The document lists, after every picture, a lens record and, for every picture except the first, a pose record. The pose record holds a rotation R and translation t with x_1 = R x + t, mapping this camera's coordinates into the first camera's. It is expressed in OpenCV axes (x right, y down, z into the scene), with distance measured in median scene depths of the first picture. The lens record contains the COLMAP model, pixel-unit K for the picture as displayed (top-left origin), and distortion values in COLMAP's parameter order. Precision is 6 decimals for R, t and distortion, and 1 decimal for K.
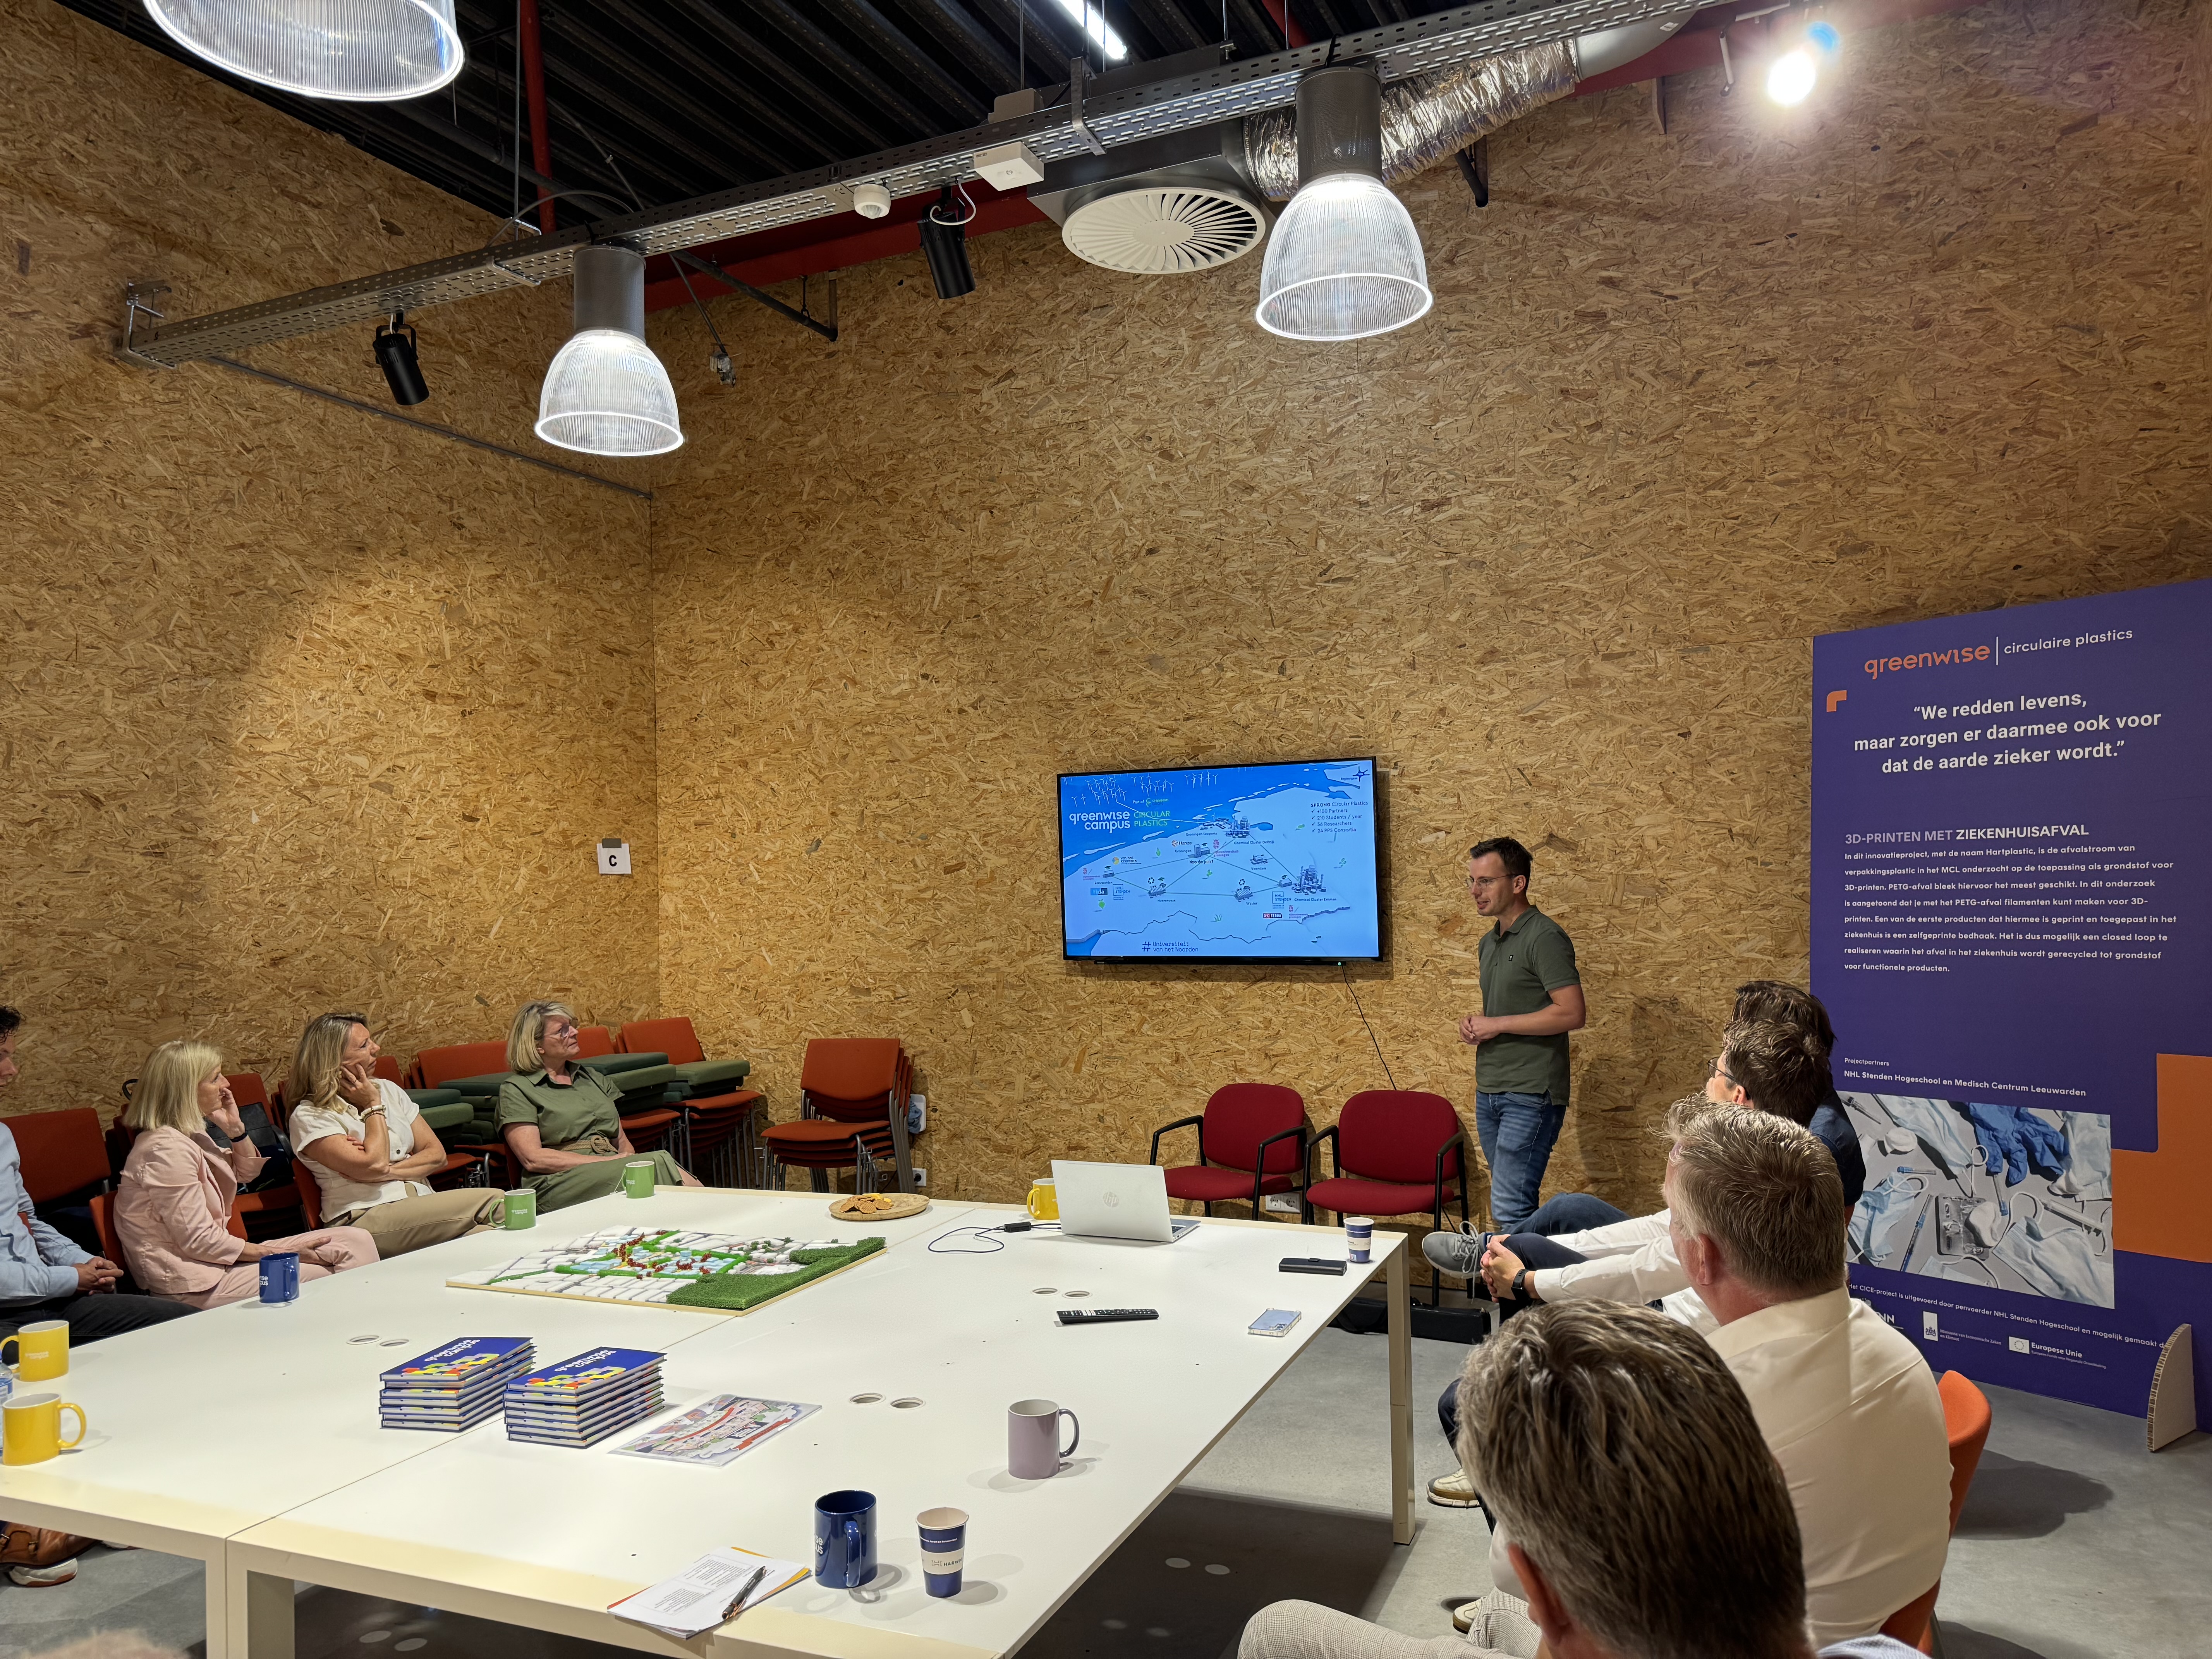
lens RADIAL K [[1599.7, 0, 1101.4], [0, 1599.7, 838.7], [0, 0, 1]] dist [0.040629, -0.036034]
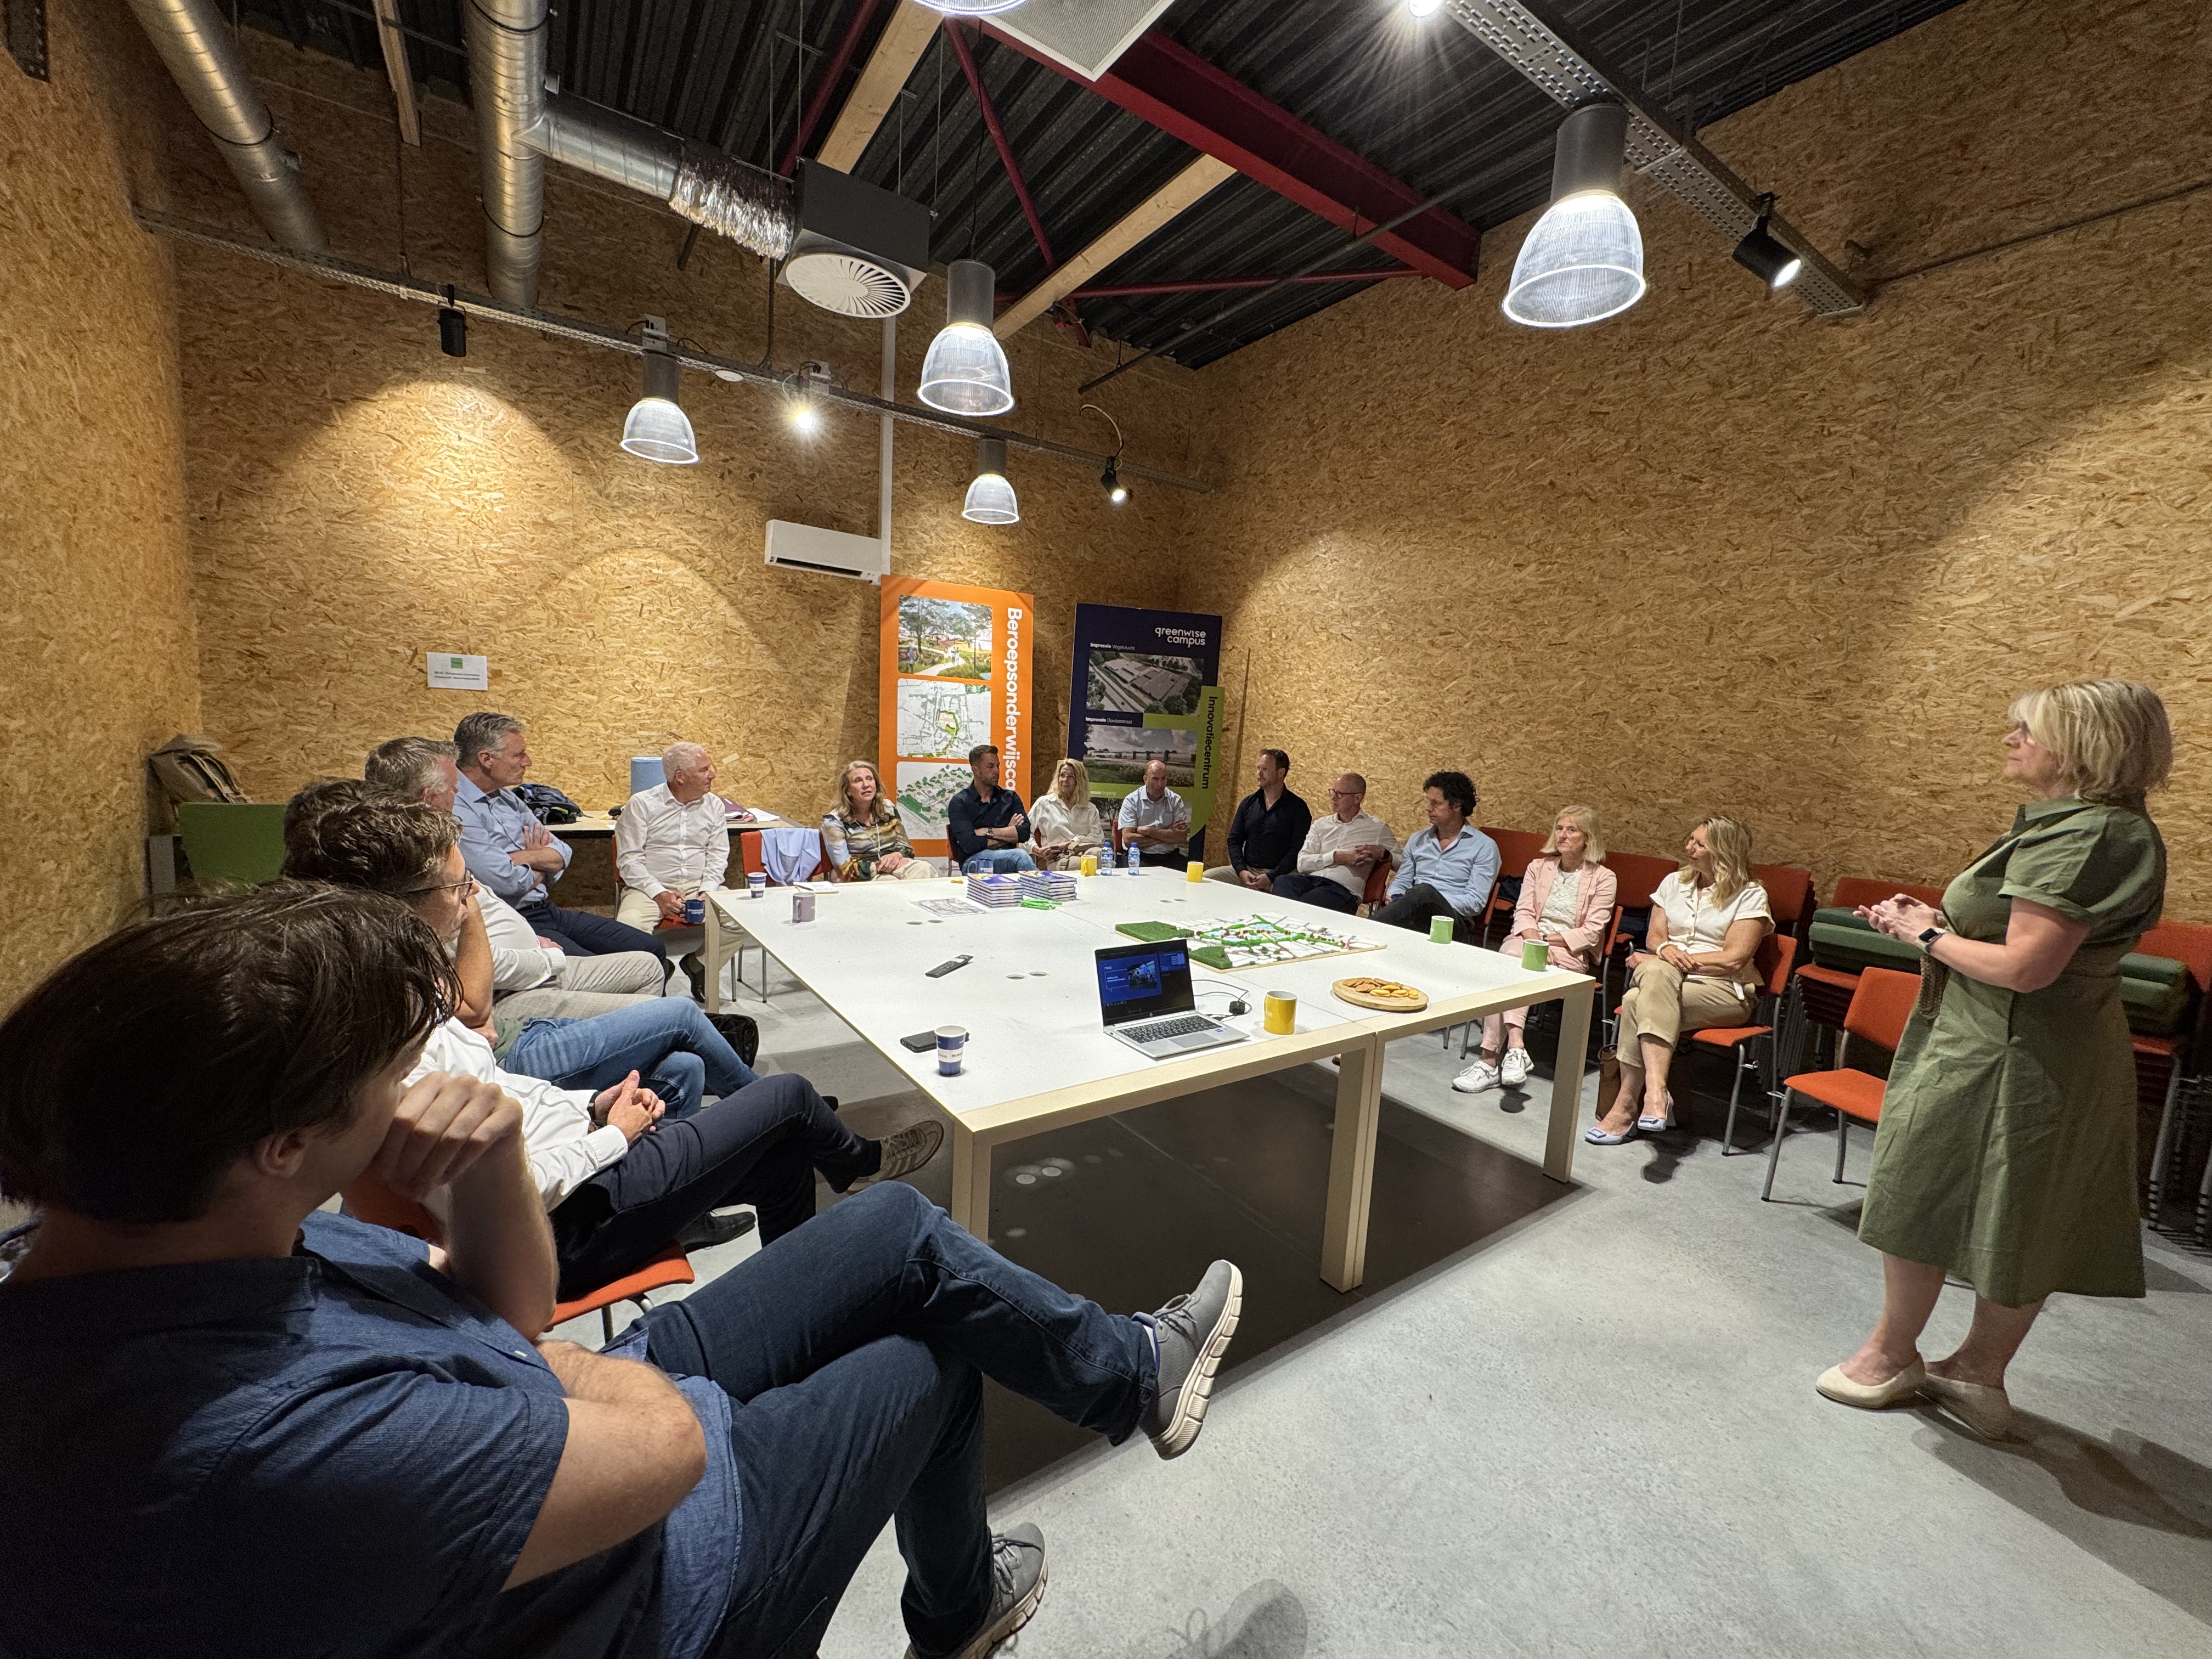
lens RADIAL K [[897.3, 0, 1100.2], [0, 897.3, 827.6], [0, 0, 1]] dist [0.005233, 0.001553]
pose [[-0.517738, 0.092218, -0.850555, 0.387464], [-0.018200, 0.992762, 0.118715, 0.040080], [0.855346, 0.076943, -0.512312, 0.946495]]
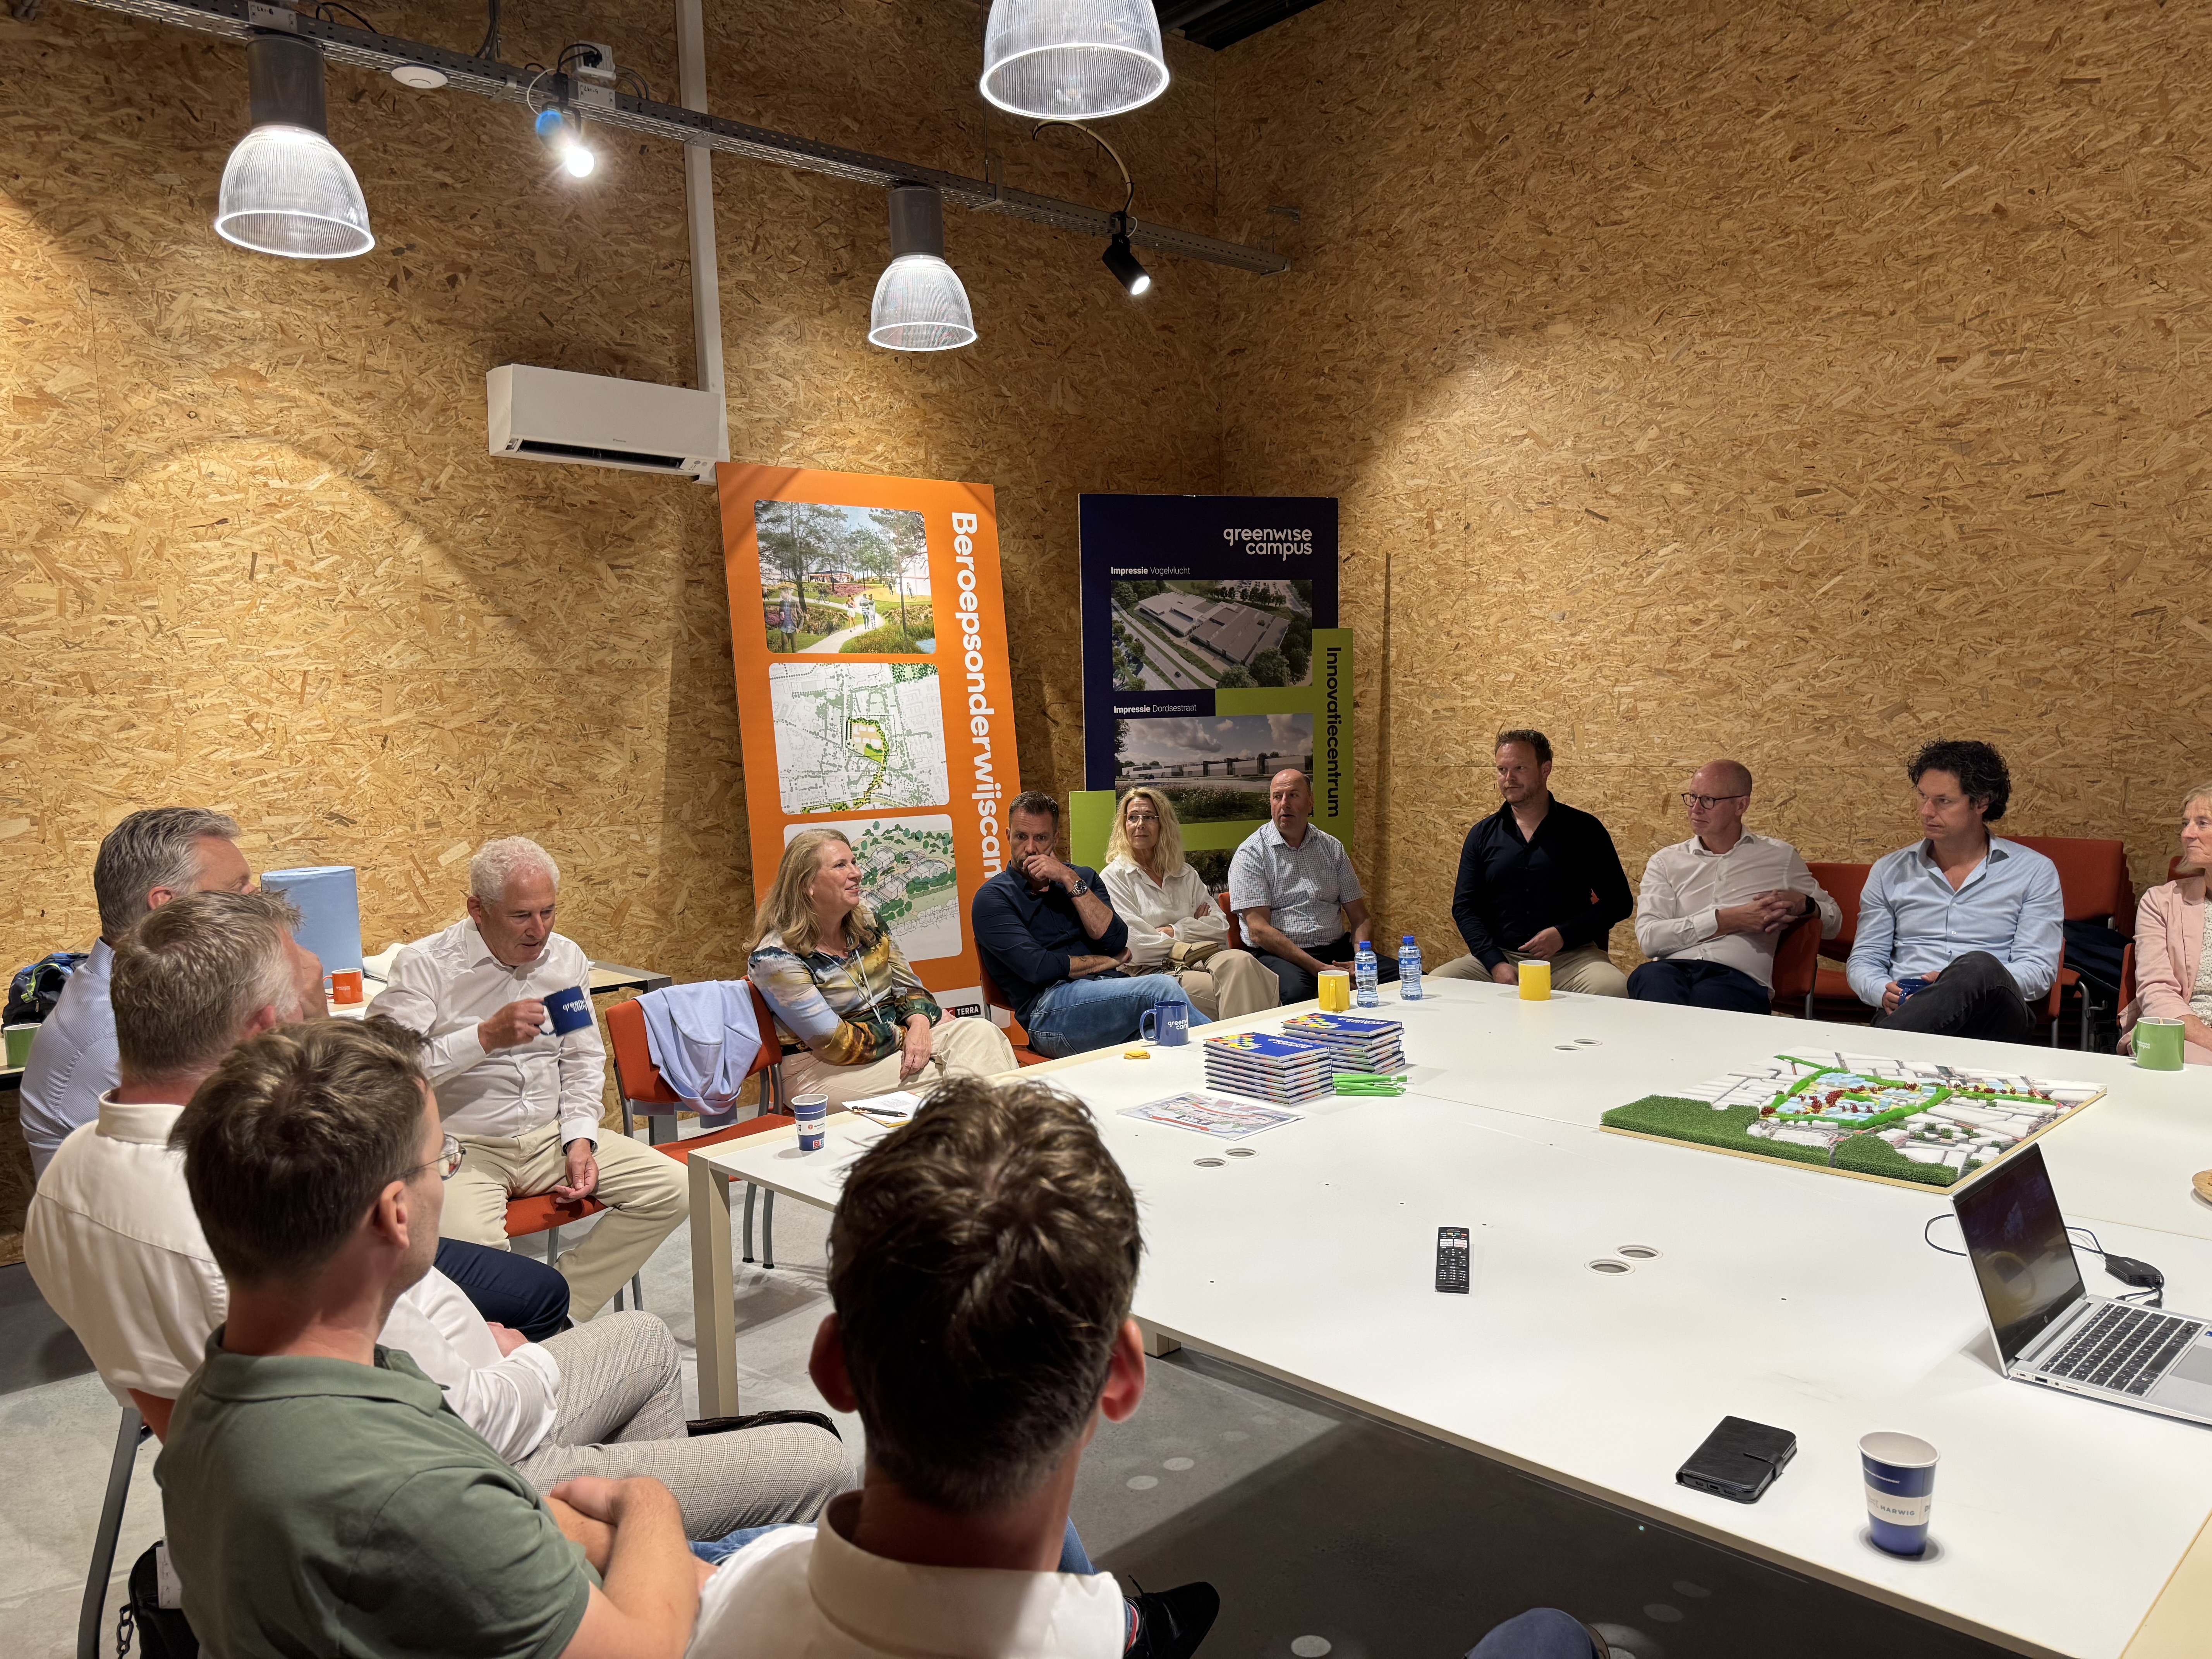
lens RADIAL K [[1599.7, 0, 1109.9], [0, 1599.7, 835.8], [0, 0, 1]] dist [0.040629, -0.036034]
pose [[-0.382234, 0.110487, -0.917437, 0.395745], [0.072575, 0.993349, 0.089392, 0.035582], [0.921211, -0.032414, -0.387710, 0.871313]]
